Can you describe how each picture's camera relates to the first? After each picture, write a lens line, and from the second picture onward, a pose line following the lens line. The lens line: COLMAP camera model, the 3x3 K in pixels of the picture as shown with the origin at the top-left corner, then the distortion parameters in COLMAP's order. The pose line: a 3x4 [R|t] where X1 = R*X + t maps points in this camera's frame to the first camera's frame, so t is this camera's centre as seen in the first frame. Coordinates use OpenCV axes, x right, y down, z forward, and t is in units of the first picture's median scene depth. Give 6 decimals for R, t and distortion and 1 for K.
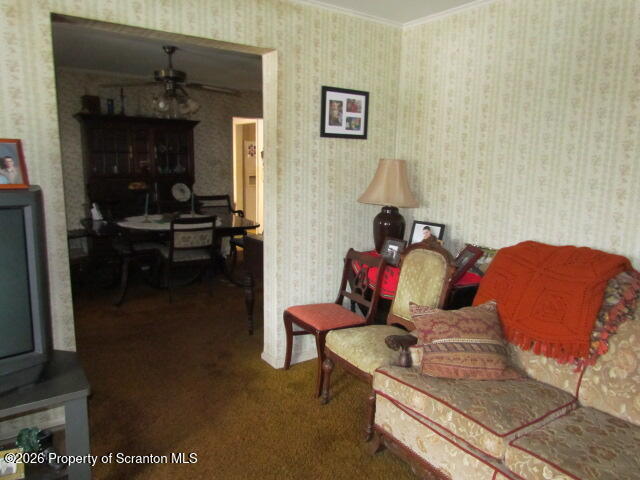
lens RADIAL K [[460.8, 0, 321.5], [0, 460.8, 238.7], [0, 0, 1]] dist [-0.017937, 0.012760]
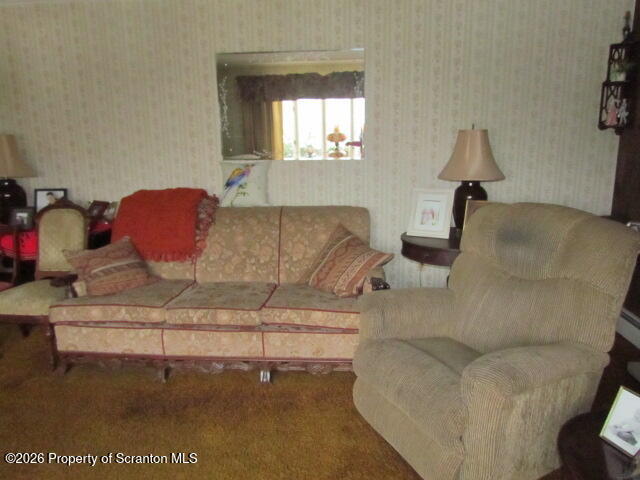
lens RADIAL K [[460.8, 0, 321.5], [0, 460.8, 238.7], [0, 0, 1]] dist [-0.017937, 0.012760]
pose [[0.642427, -0.200167, 0.739743, -0.279156], [0.162358, 0.978924, 0.123888, 0.075315], [-0.748951, 0.040514, 0.661386, -0.343353]]
